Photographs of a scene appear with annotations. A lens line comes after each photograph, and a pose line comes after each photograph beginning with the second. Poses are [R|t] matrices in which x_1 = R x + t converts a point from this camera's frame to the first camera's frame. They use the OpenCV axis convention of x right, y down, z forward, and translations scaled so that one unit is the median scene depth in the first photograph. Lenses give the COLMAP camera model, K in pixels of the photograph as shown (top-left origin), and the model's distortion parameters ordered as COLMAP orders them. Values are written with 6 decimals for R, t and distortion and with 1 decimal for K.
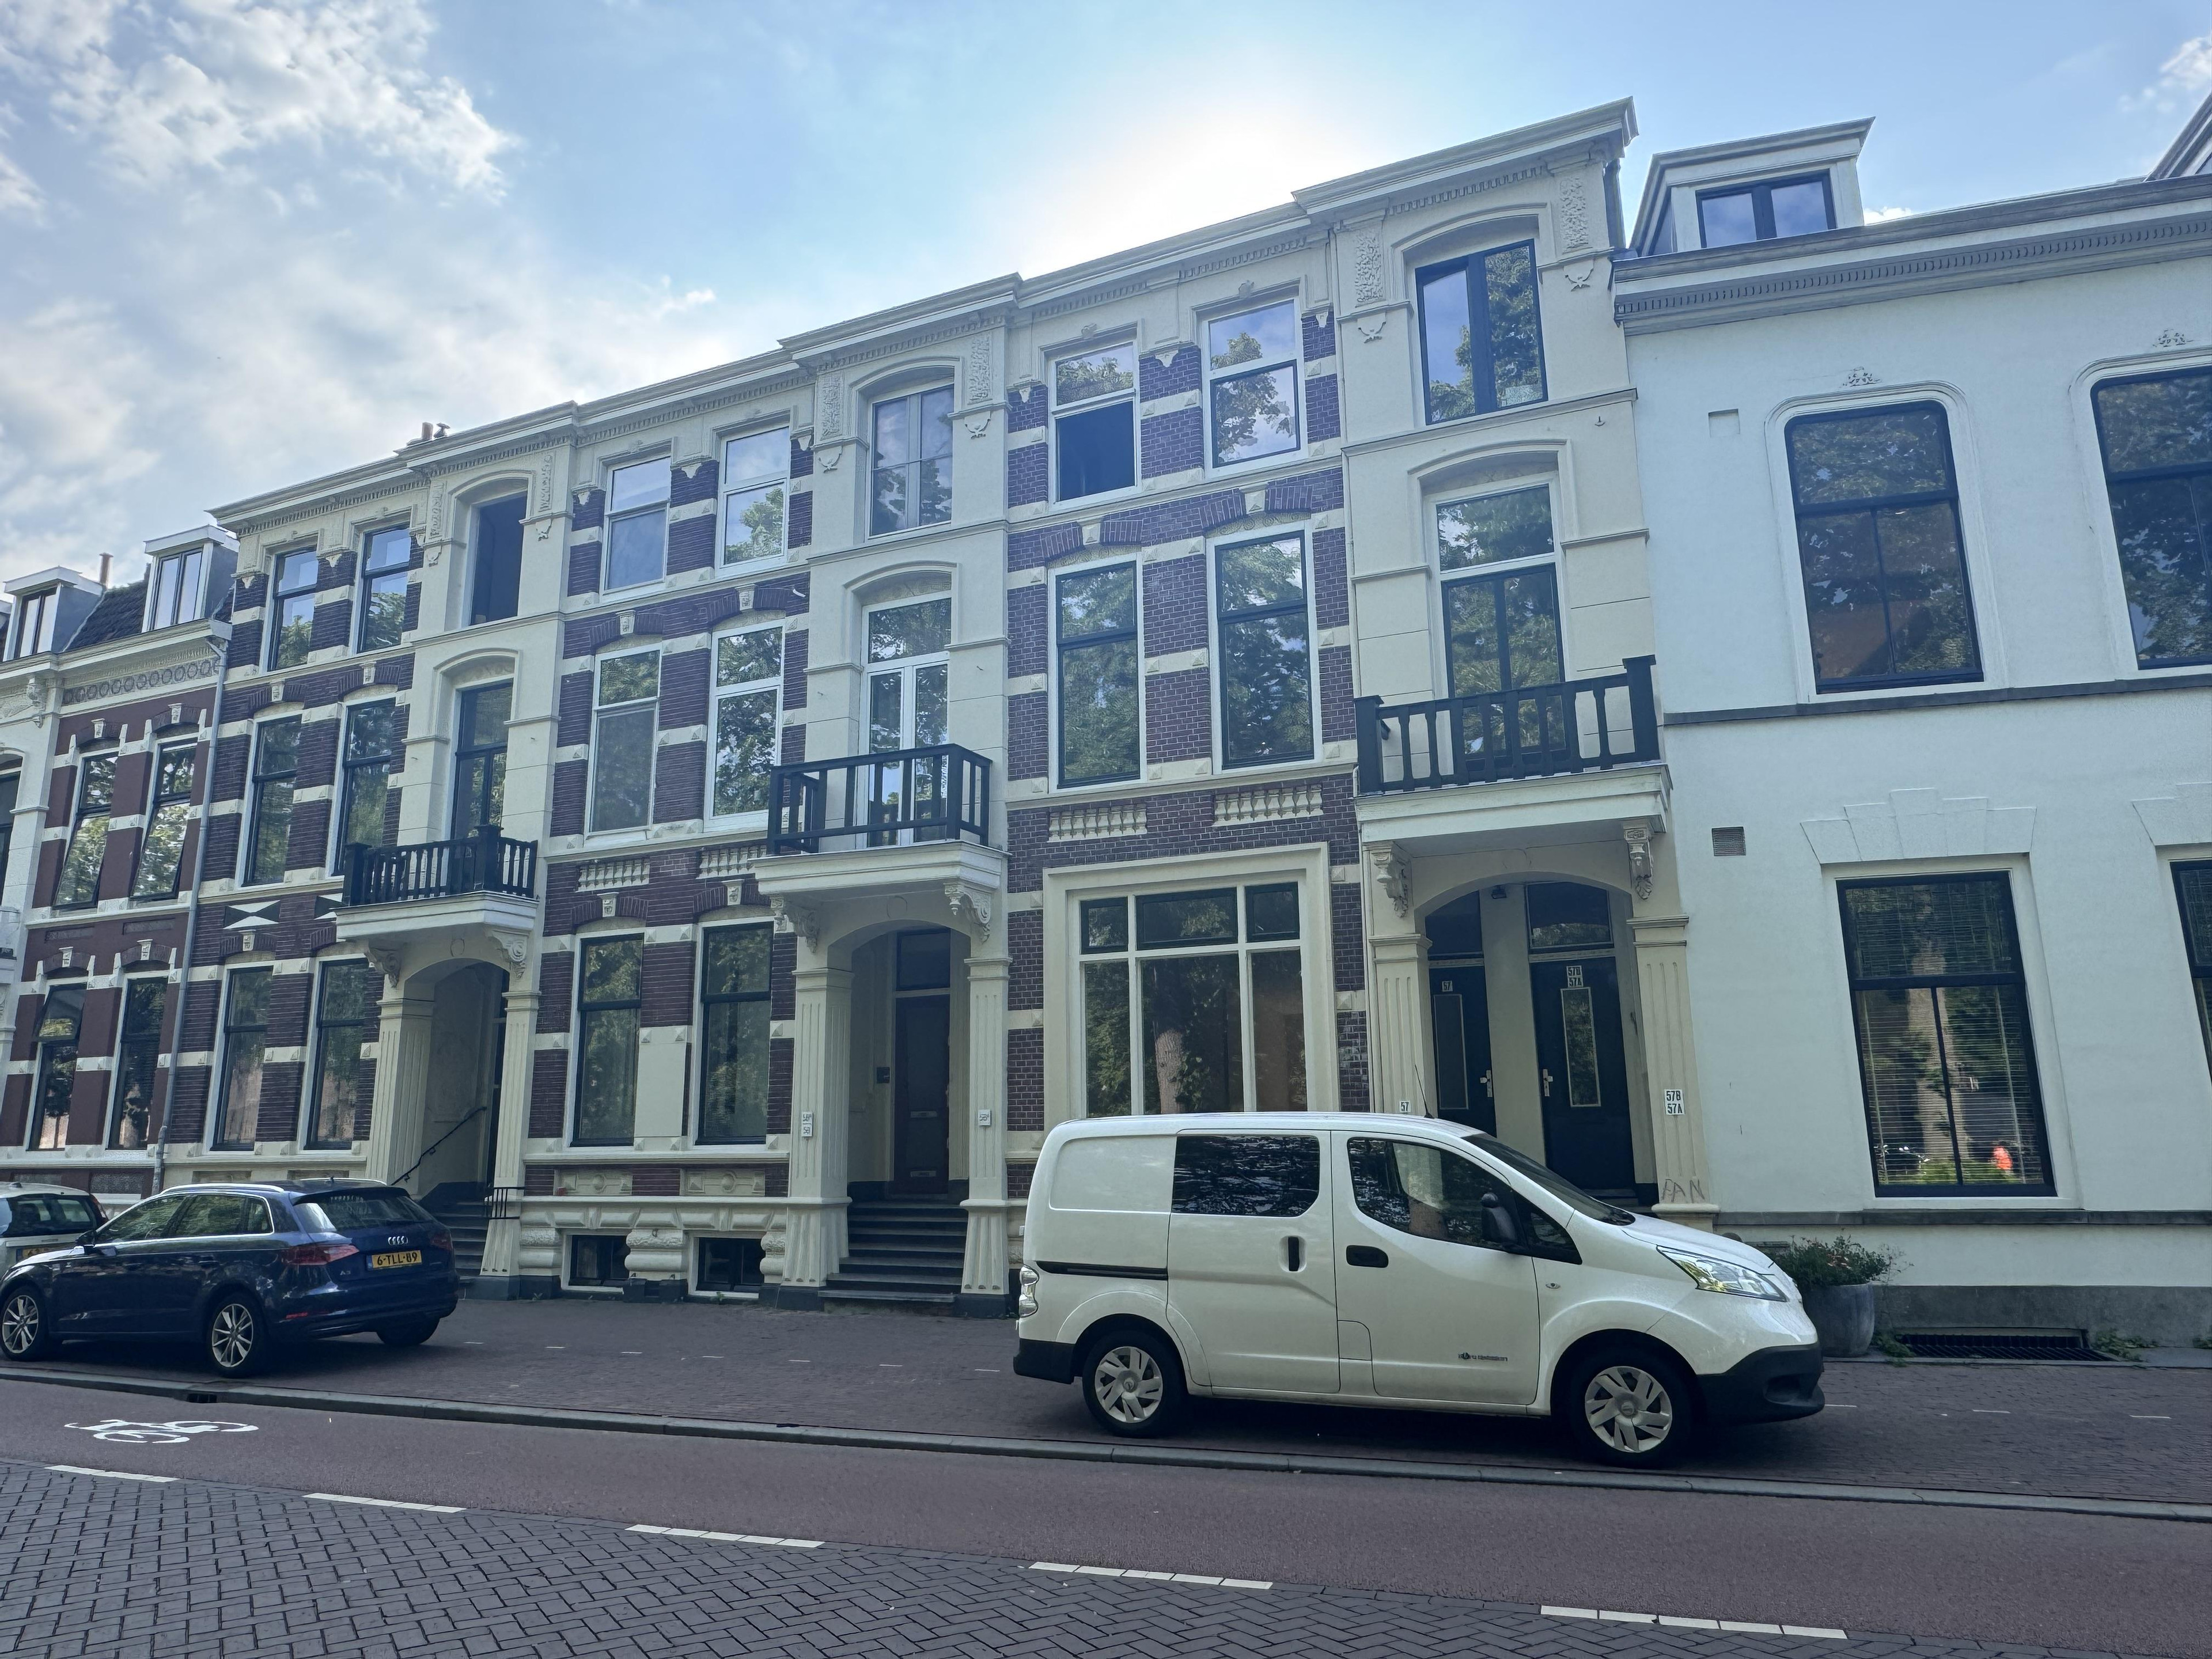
lens RADIAL K [[1441.4, 0, 1106.0], [0, 1441.4, 829.5], [0, 0, 1]] dist [0.029014, -0.000775]
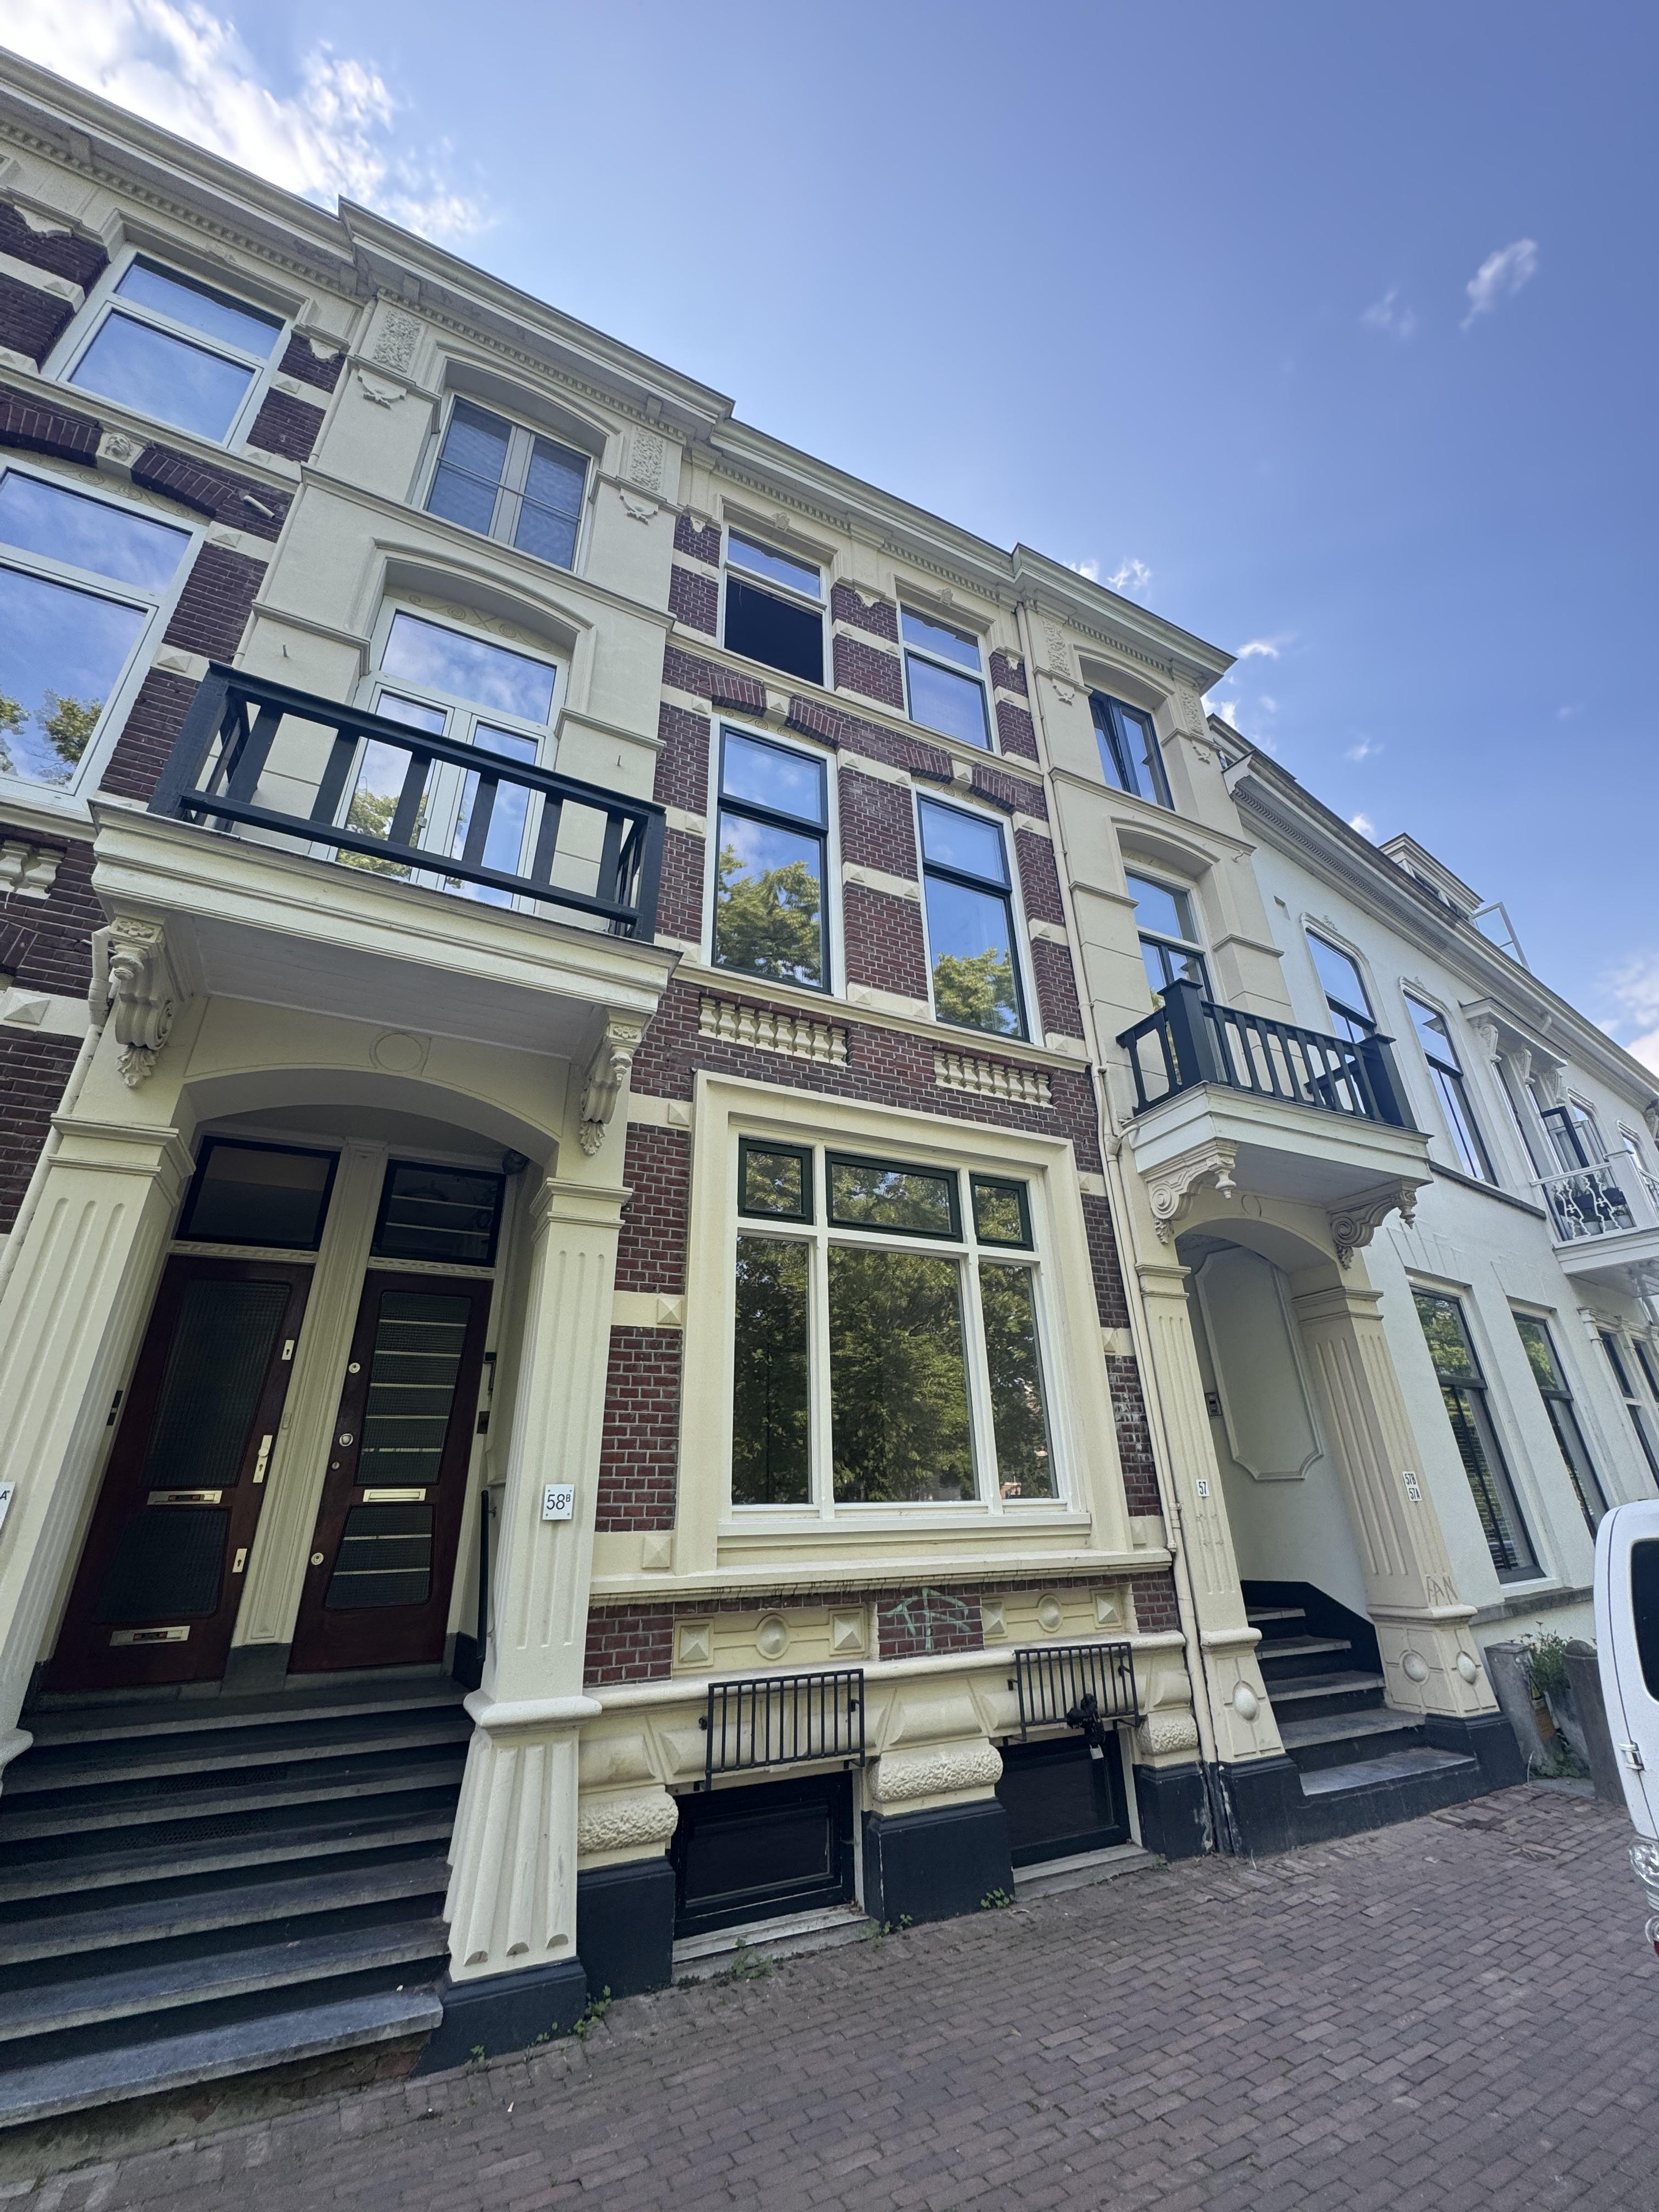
lens RADIAL K [[884.3, 0, 829.5], [0, 884.3, 1106.0], [0, 0, 1]] dist [-0.003741, 0.000250]
pose [[0.647343, 0.321886, 0.690895, -0.267482], [-0.145178, 0.941927, -0.302815, 0.151346], [-0.748245, 0.095723, 0.656481, 0.726810]]
